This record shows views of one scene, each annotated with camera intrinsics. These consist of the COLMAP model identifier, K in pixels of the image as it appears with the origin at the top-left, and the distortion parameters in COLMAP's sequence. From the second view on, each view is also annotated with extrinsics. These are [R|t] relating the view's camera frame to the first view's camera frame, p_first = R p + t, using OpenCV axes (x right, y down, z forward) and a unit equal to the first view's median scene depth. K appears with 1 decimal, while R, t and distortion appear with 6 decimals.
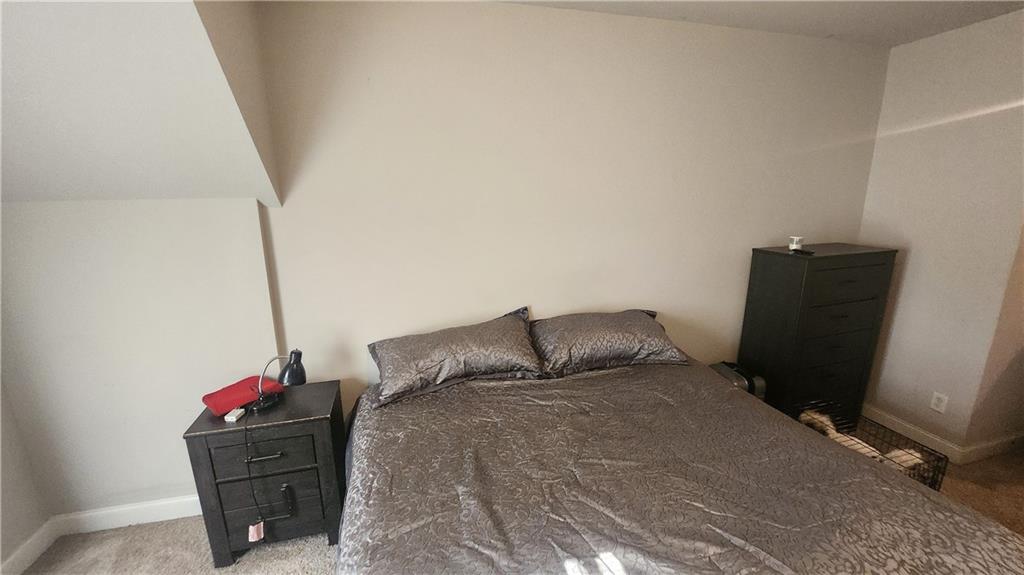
lens RADIAL K [[405.2, 0, 517.7], [0, 405.2, 289.3], [0, 0, 1]] dist [-0.024669, 0.002513]
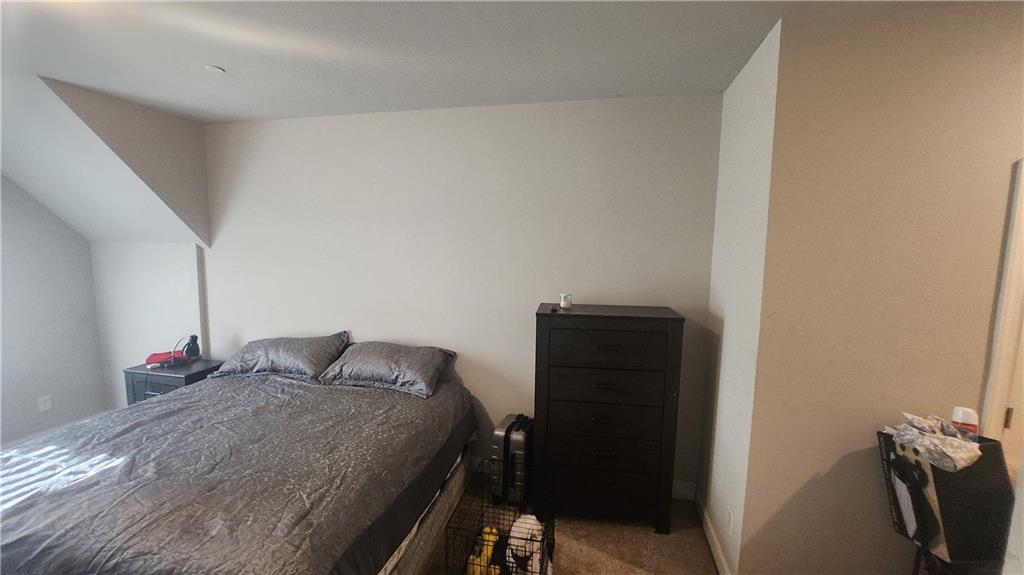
lens RADIAL K [[405.2, 0, 517.7], [0, 405.2, 289.3], [0, 0, 1]] dist [-0.024669, 0.002513]
pose [[0.898449, 0.072700, -0.433018, 1.239090], [-0.124930, 0.987762, -0.093374, -0.043011], [0.420930, 0.137989, 0.896536, 0.070650]]
